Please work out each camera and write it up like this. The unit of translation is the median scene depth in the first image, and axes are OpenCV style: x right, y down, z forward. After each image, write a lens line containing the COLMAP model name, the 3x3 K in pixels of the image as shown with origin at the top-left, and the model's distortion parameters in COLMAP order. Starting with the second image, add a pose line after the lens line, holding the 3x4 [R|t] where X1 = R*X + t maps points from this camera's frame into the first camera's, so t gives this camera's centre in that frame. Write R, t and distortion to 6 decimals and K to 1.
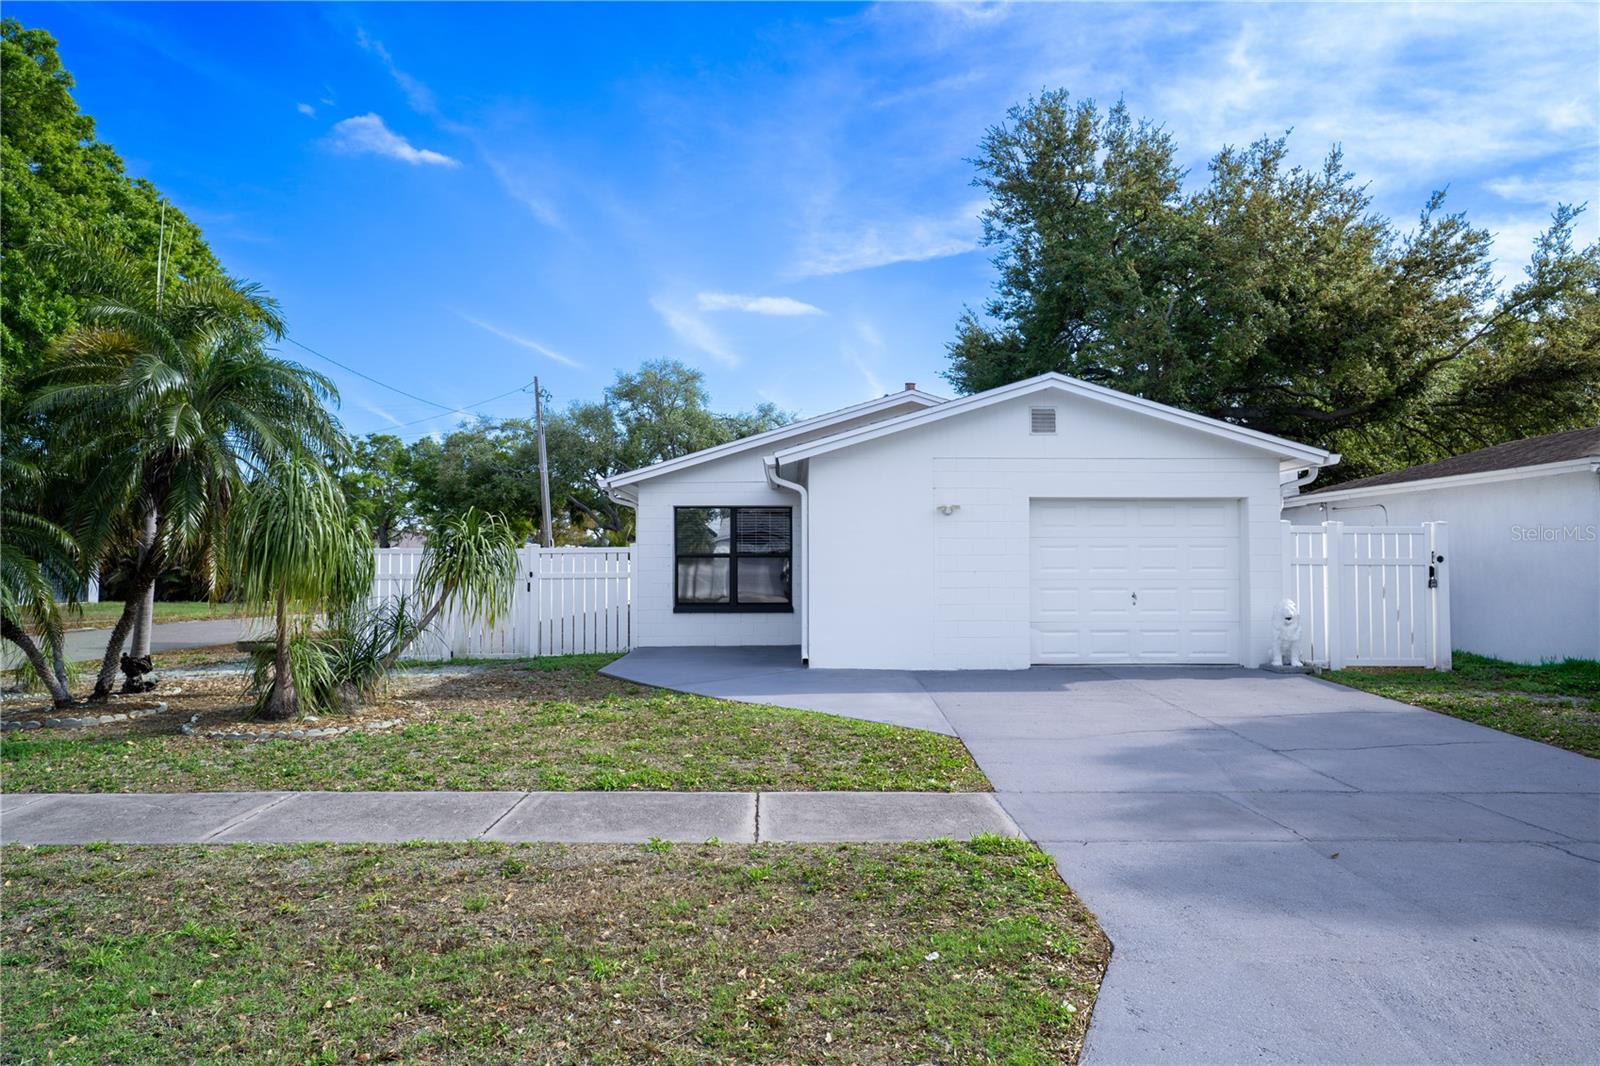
lens RADIAL K [[1091.4, 0, 799.7], [0, 1091.4, 530.7], [0, 0, 1]] dist [0.008215, 0.001373]
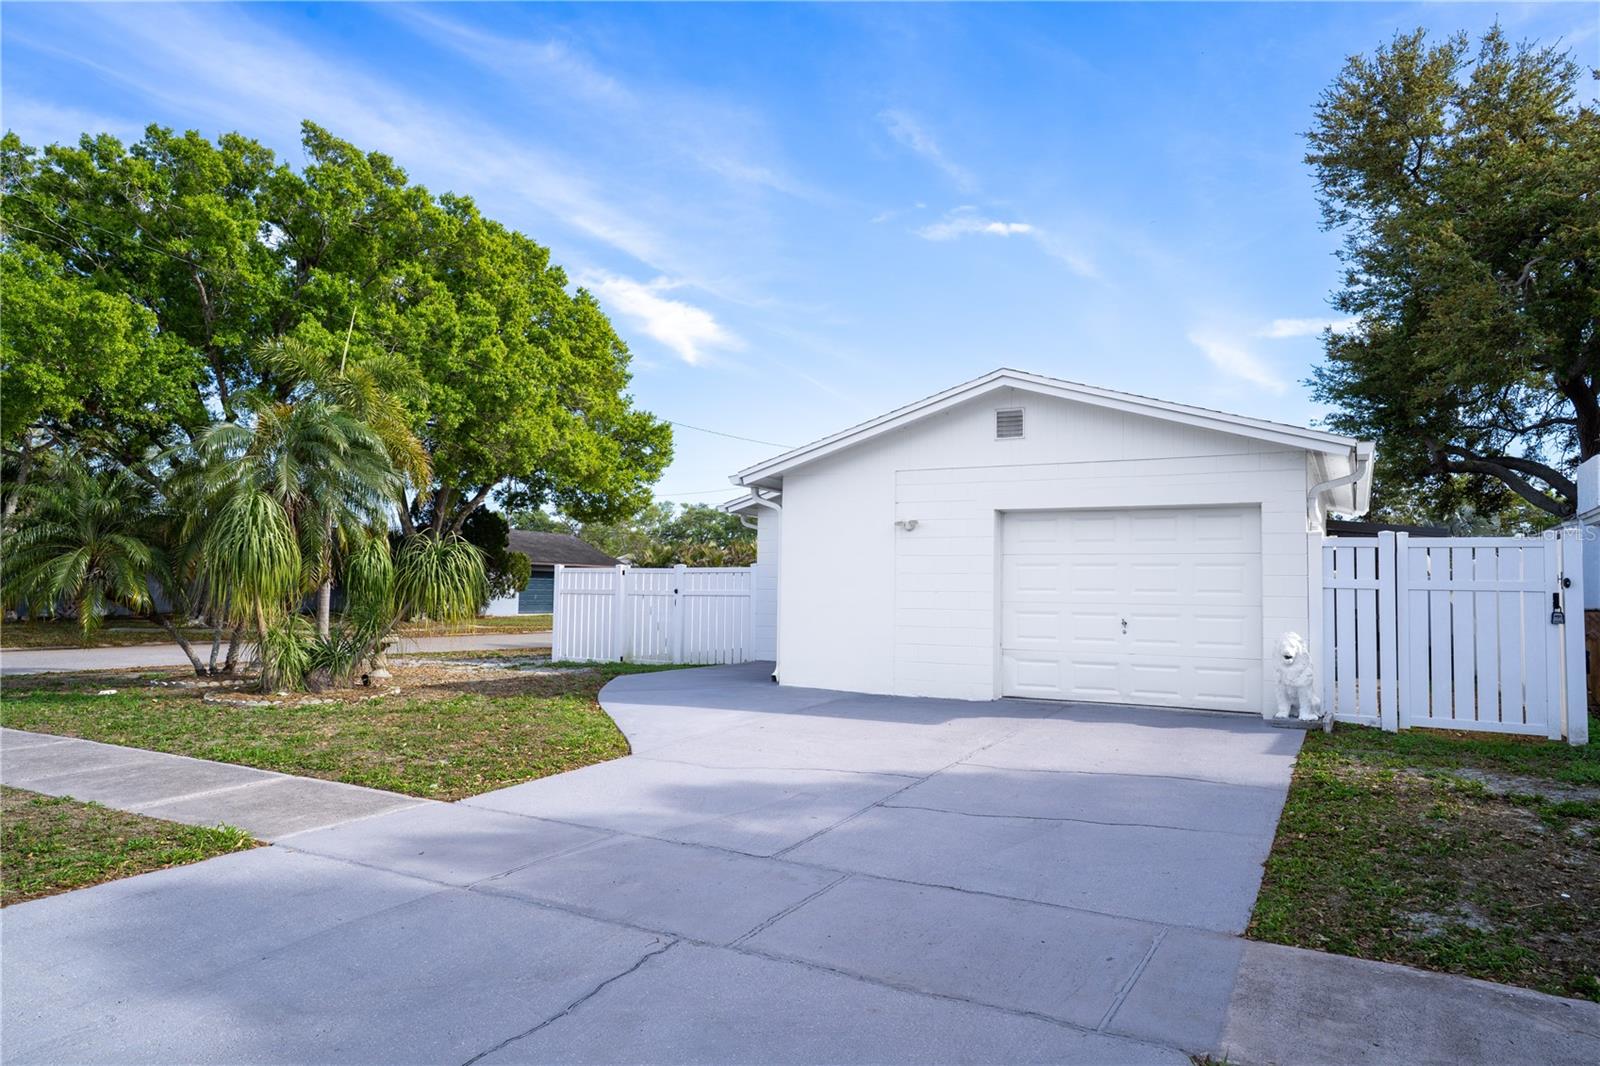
lens RADIAL K [[1017.7, 0, 799.5], [0, 1017.7, 539.3], [0, 0, 1]] dist [0.026637, -0.001021]
pose [[0.872480, -0.010980, -0.488527, 0.478265], [-0.000232, 0.999738, -0.022885, 0.013217], [0.488650, 0.020080, 0.872249, 0.187162]]
